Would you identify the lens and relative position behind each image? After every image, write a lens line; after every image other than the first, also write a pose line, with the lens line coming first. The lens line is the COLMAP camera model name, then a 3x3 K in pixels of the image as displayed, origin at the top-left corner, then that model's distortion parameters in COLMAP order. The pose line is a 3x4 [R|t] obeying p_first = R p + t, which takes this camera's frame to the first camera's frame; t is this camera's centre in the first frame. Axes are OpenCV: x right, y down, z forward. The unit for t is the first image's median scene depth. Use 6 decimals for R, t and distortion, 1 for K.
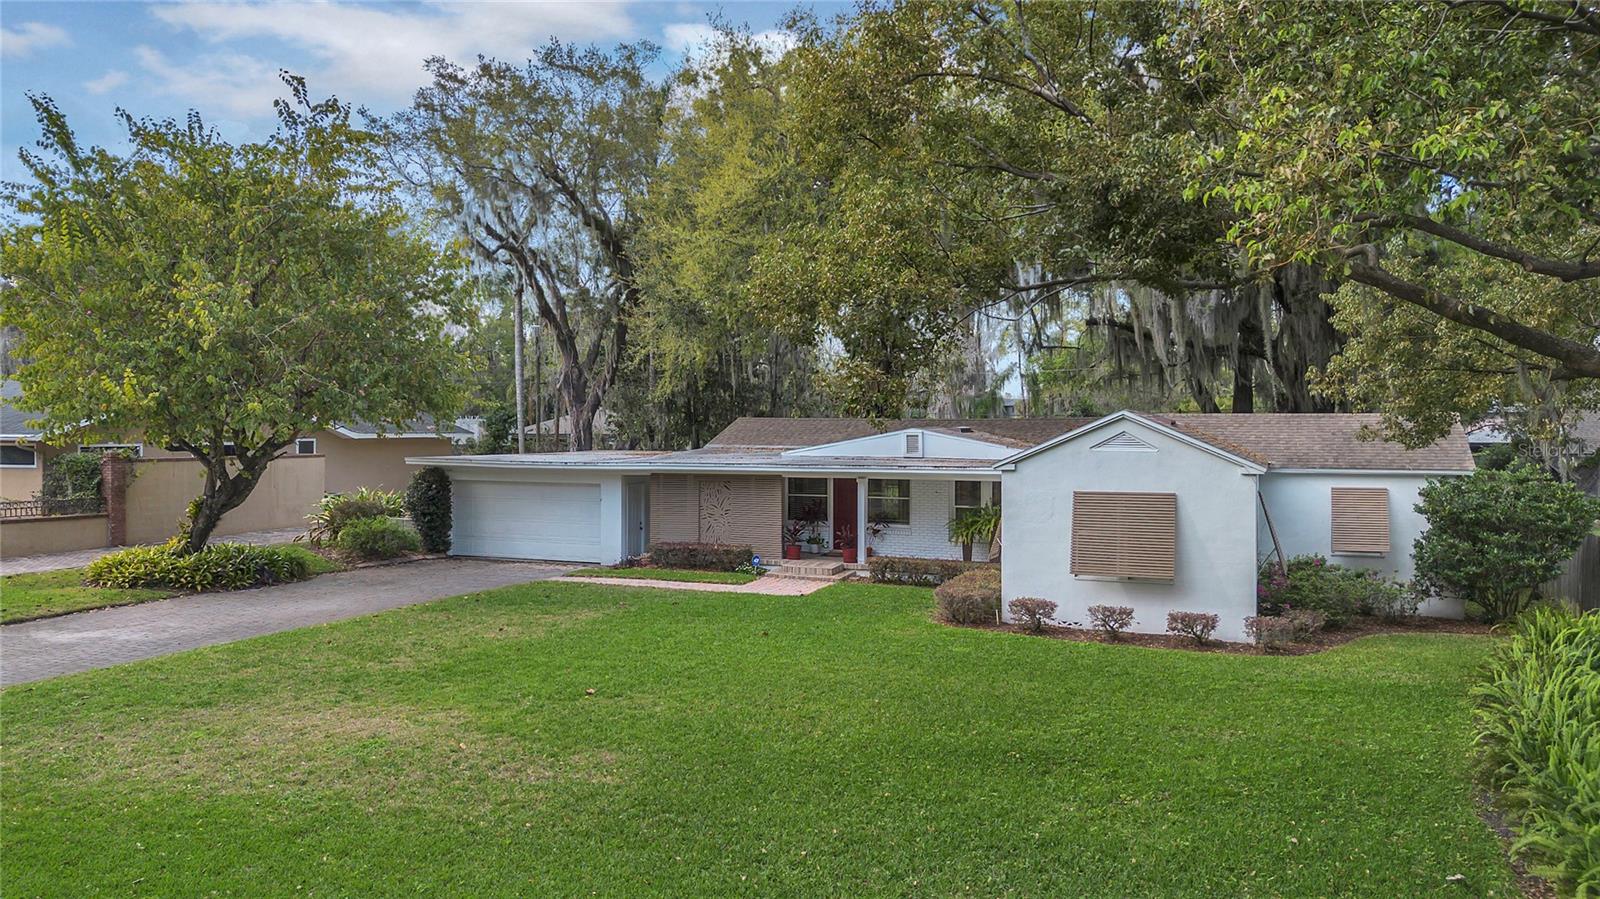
lens RADIAL K [[1134.1, 0, 794.0], [0, 1134.1, 456.6], [0, 0, 1]] dist [0.087108, -0.104197]
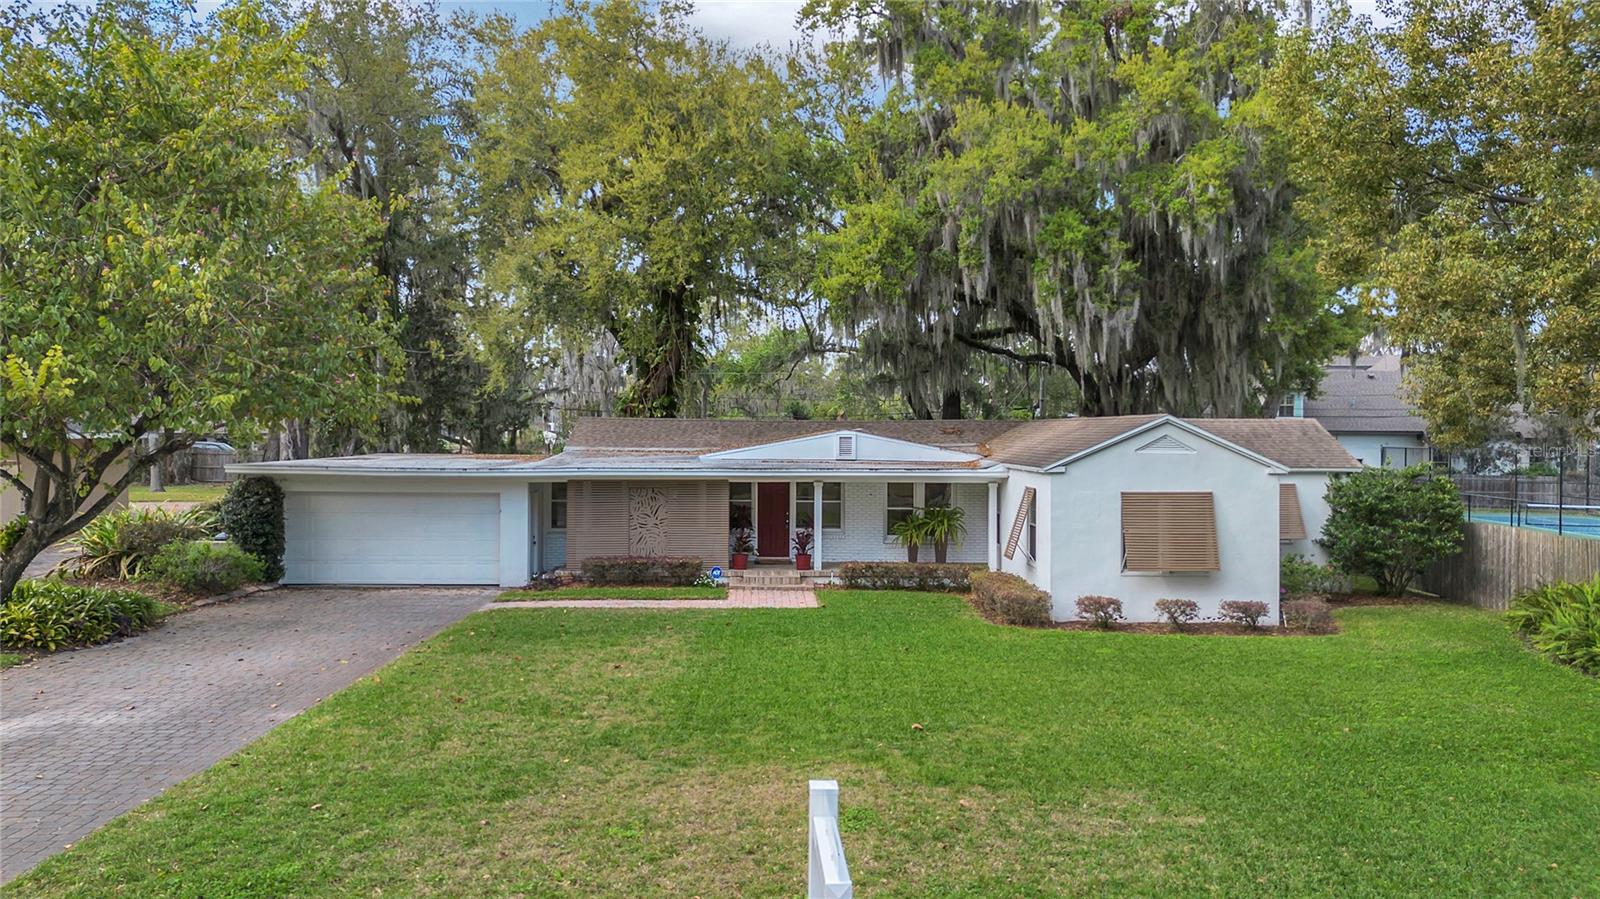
lens RADIAL K [[1134.1, 0, 794.0], [0, 1134.1, 456.6], [0, 0, 1]] dist [0.087108, -0.104197]
pose [[0.911235, -0.006147, 0.411840, -0.360103], [0.005778, 0.999981, 0.002141, -0.004693], [-0.411846, 0.000428, 0.911254, 0.129701]]
